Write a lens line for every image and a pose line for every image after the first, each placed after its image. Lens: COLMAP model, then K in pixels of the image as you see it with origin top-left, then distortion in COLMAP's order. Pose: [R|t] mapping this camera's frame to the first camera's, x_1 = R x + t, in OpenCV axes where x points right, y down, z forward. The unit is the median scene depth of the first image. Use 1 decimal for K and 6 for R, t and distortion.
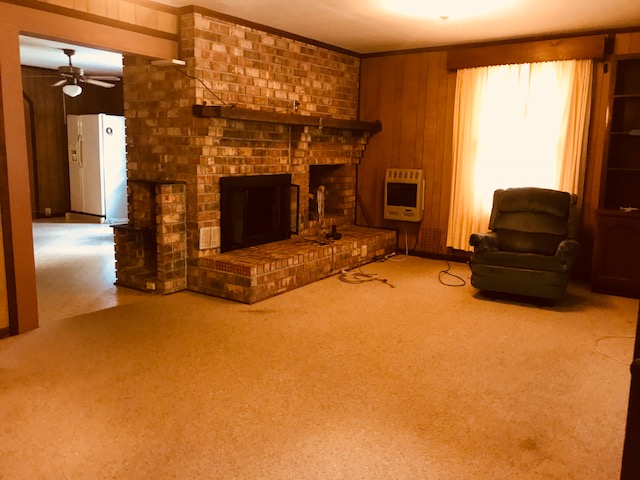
lens RADIAL K [[529.5, 0, 325.8], [0, 529.5, 229.3], [0, 0, 1]] dist [0.026182, -0.036504]
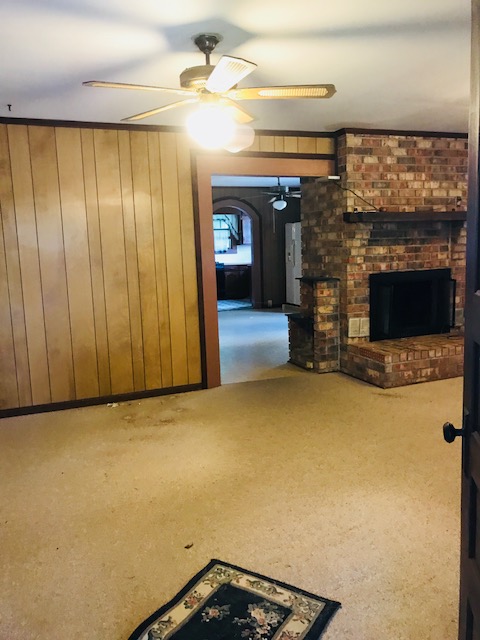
lens RADIAL K [[529.5, 0, 243.3], [0, 529.5, 316.8], [0, 0, 1]] dist [0.026182, -0.036504]
pose [[0.820874, 0.029273, -0.570358, 0.221557], [-0.036363, 0.999338, -0.001044, 0.003621], [0.569950, 0.021597, 0.821395, -0.073587]]
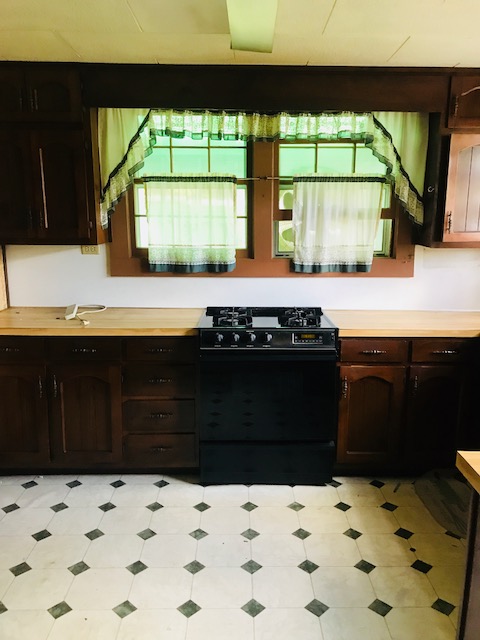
lens RADIAL K [[529.5, 0, 239.6], [0, 529.5, 318.5], [0, 0, 1]] dist [0.026182, -0.036504]
pose [[0.556101, 0.138568, -0.819482, -0.932158], [-0.114446, 0.989378, 0.089632, -0.309702], [0.823197, 0.043941, 0.566053, 1.582957]]
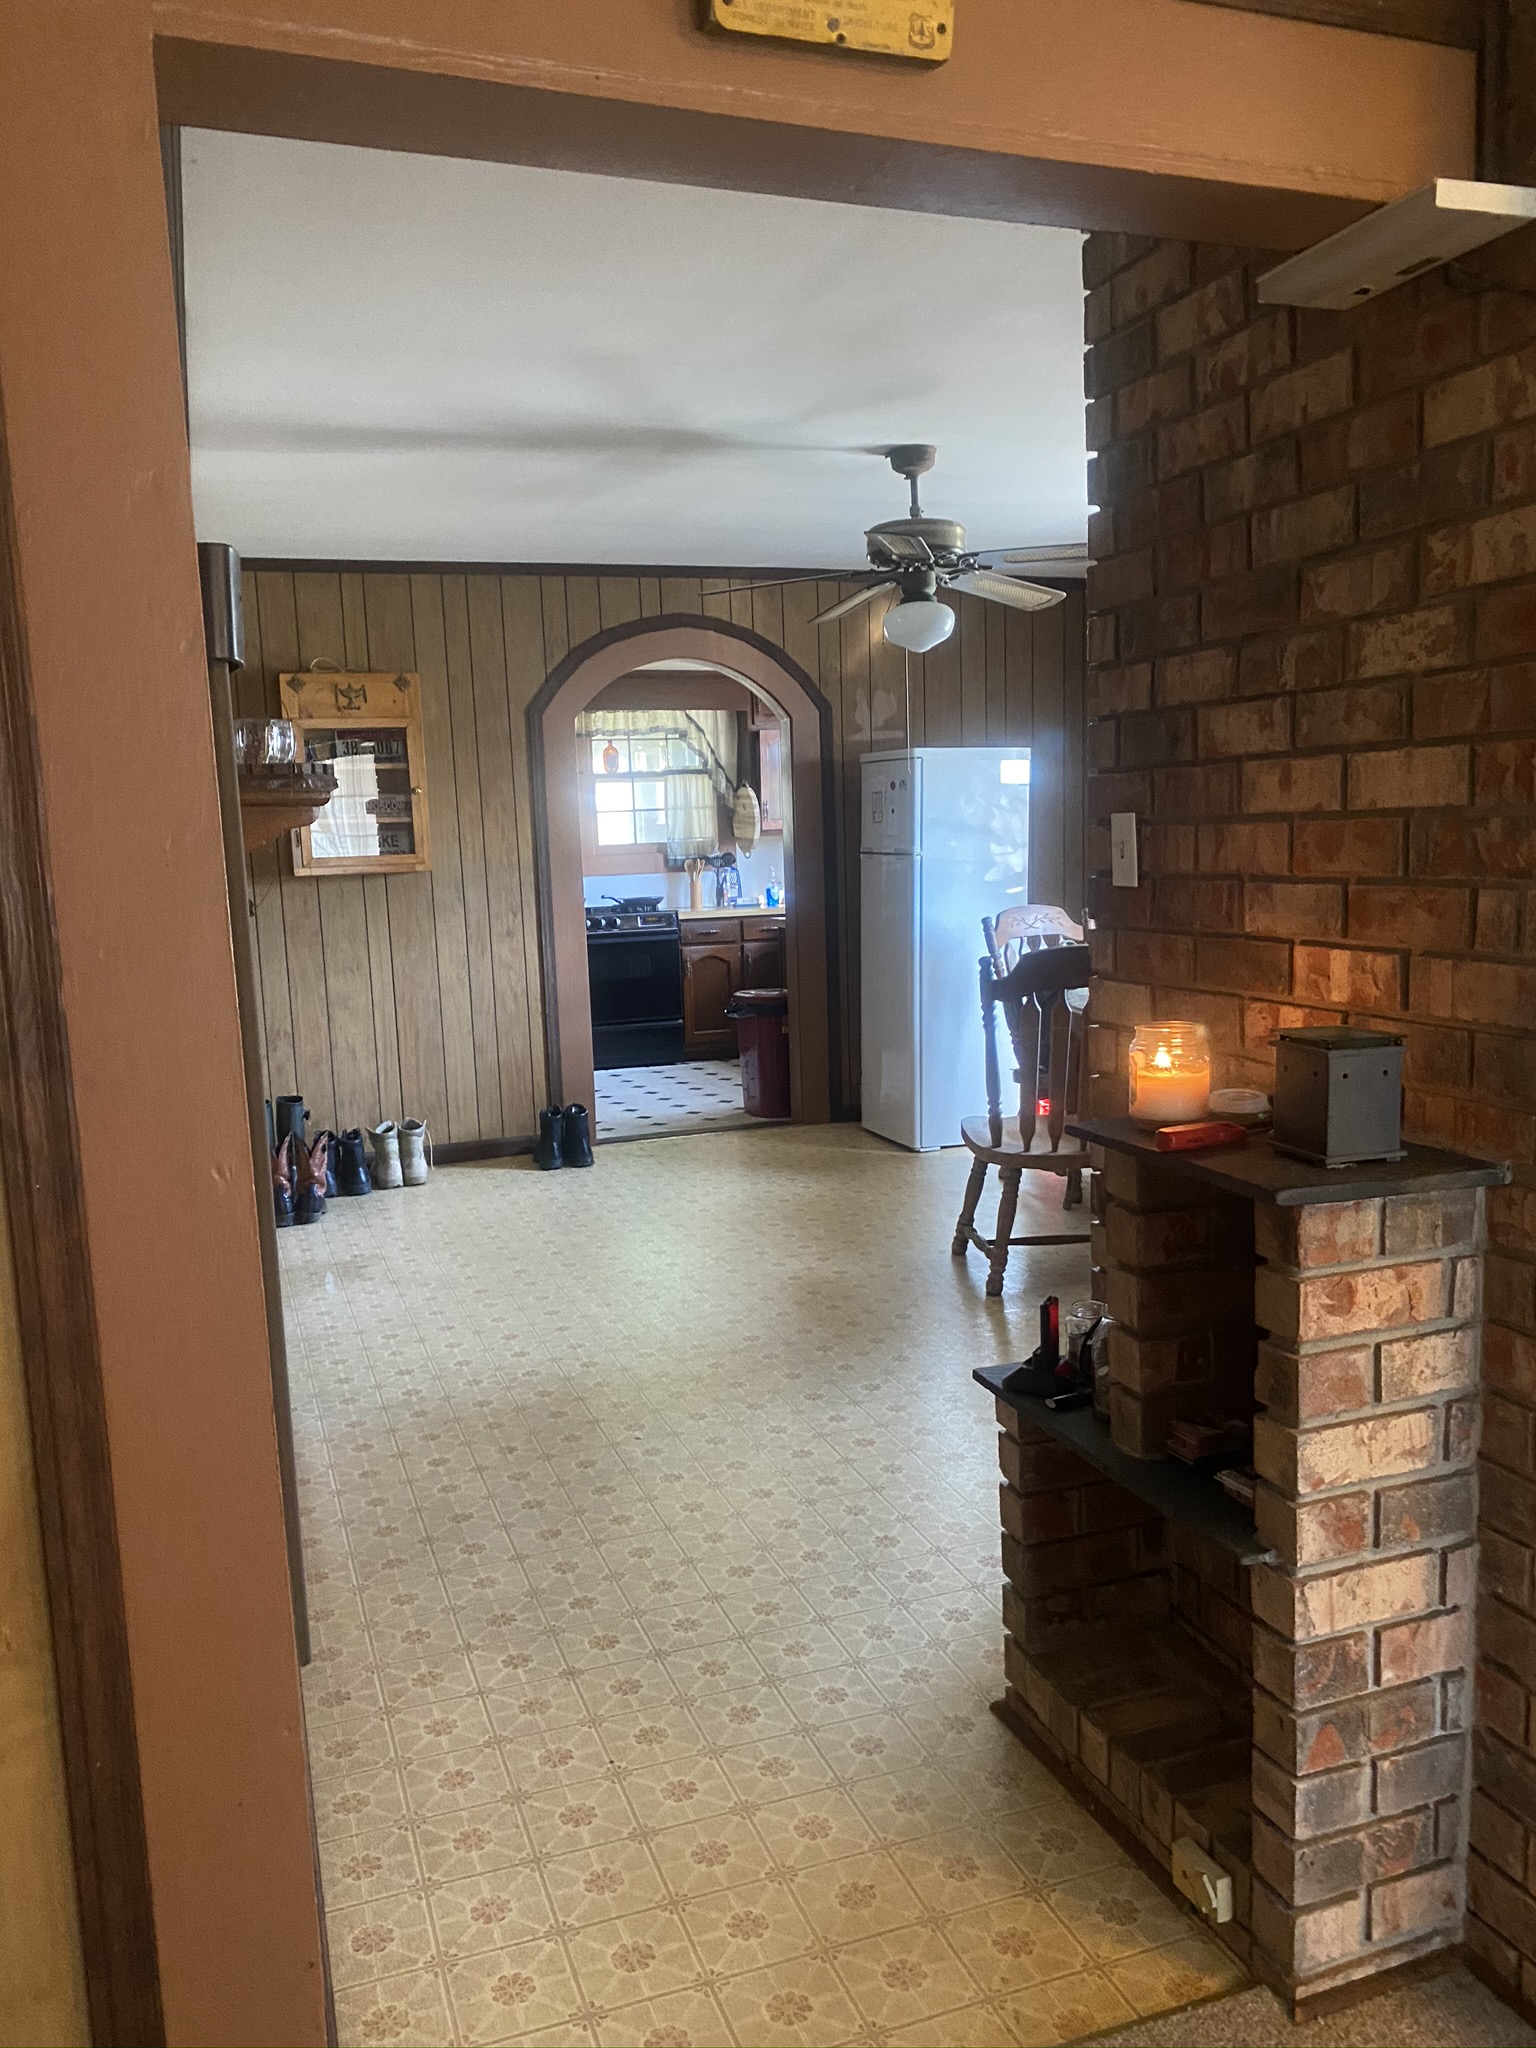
lens RADIAL K [[1543.3, 0, 773.7], [0, 1543.3, 1027.2], [0, 0, 1]] dist [0.003694, 0.000755]
pose [[0.813974, 0.027542, -0.580248, -0.182858], [-0.039158, 0.999205, -0.007504, -0.108609], [0.579580, 0.028830, 0.814405, 0.572992]]
